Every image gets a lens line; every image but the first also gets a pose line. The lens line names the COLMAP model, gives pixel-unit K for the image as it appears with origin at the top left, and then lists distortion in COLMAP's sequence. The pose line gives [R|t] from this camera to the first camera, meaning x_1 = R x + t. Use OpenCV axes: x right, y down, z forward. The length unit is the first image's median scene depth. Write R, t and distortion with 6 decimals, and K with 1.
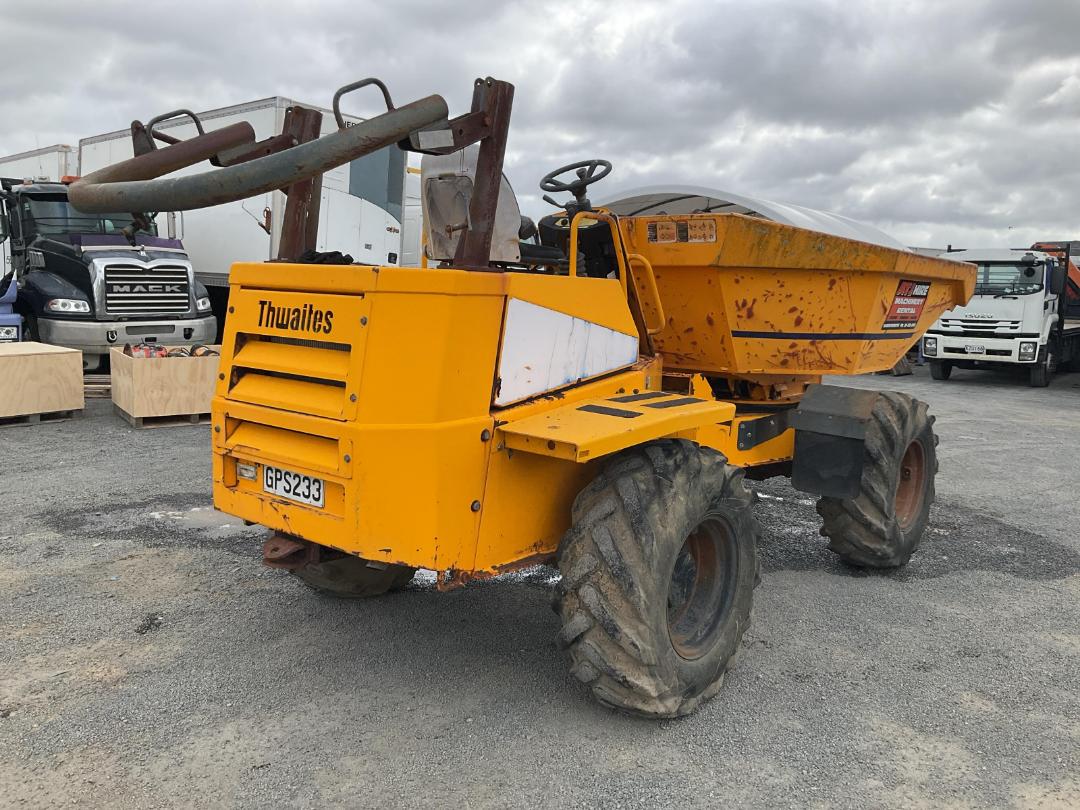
lens RADIAL K [[887.4, 0, 536.5], [0, 887.4, 402.2], [0, 0, 1]] dist [0.096702, -0.200920]
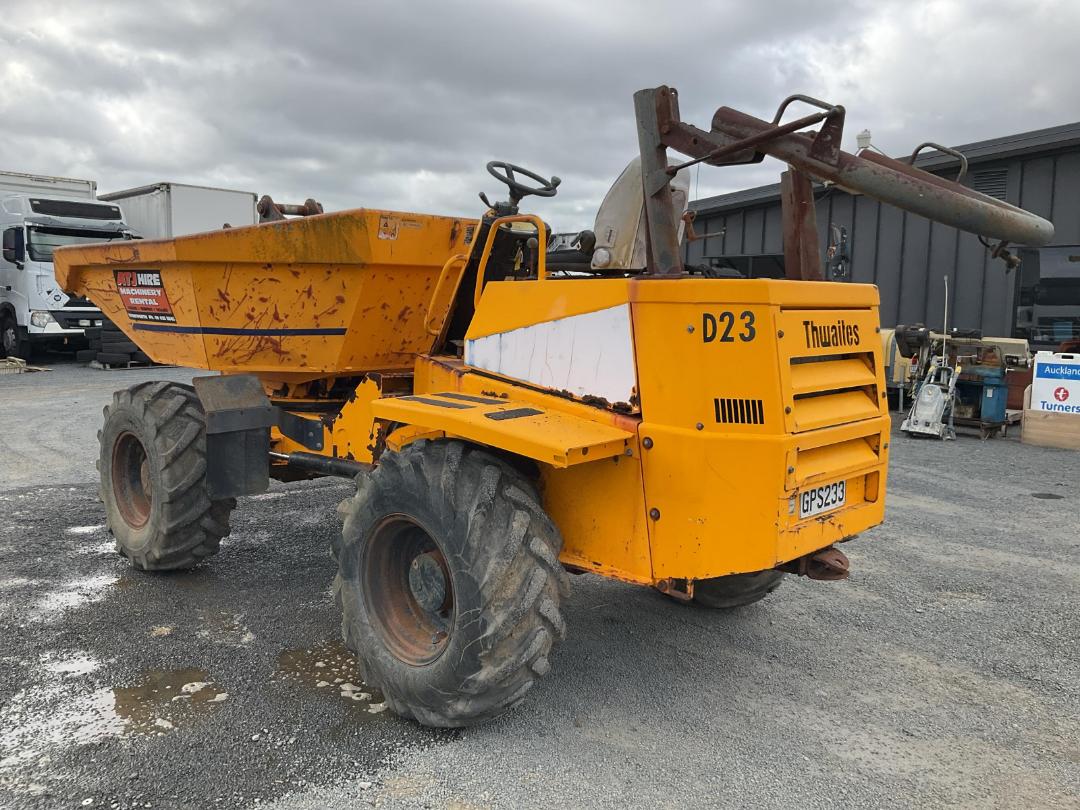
lens RADIAL K [[886.7, 0, 537.5], [0, 886.7, 404.7], [0, 0, 1]] dist [0.105586, -0.202794]
pose [[0.082530, -0.156121, 0.984284, -1.296641], [0.116437, 0.982400, 0.146059, -0.200915], [-0.989763, 0.102553, 0.099256, 1.214868]]
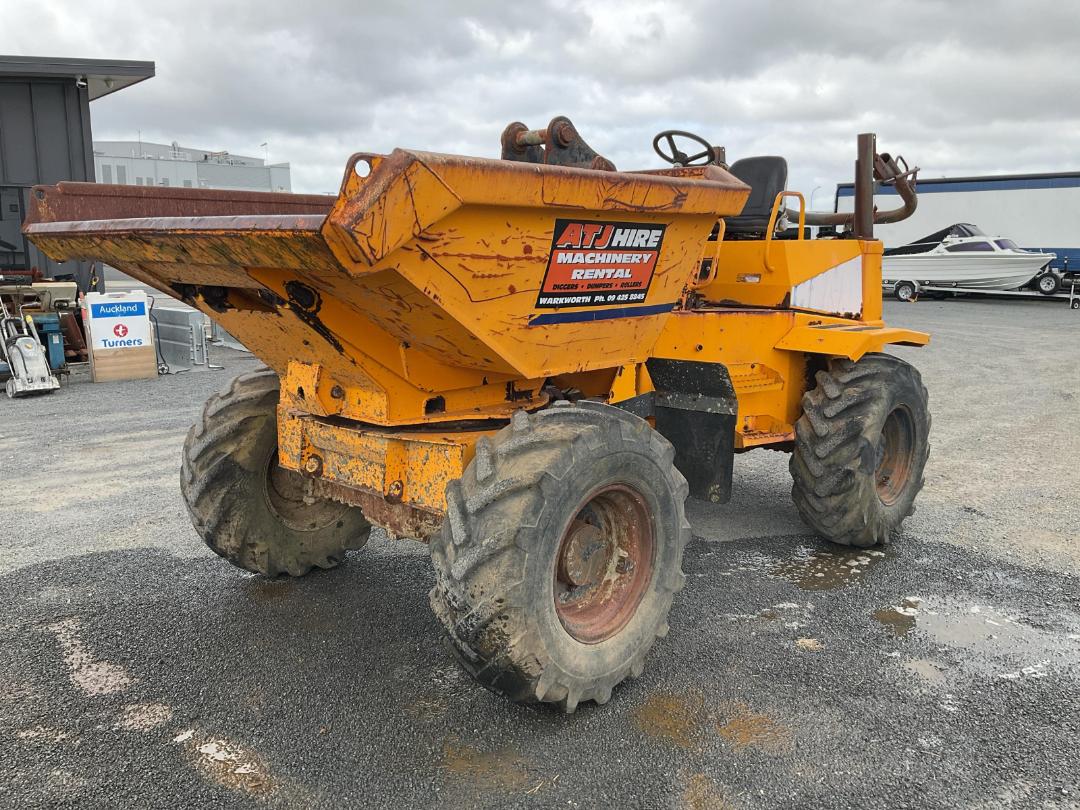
lens RADIAL K [[887.4, 0, 536.5], [0, 887.4, 402.2], [0, 0, 1]] dist [0.096702, -0.200920]
pose [[-0.996858, -0.052682, 0.059149, 0.199001], [-0.032716, 0.953925, 0.298256, -0.377272], [-0.072136, 0.295384, -0.952651, 2.960639]]
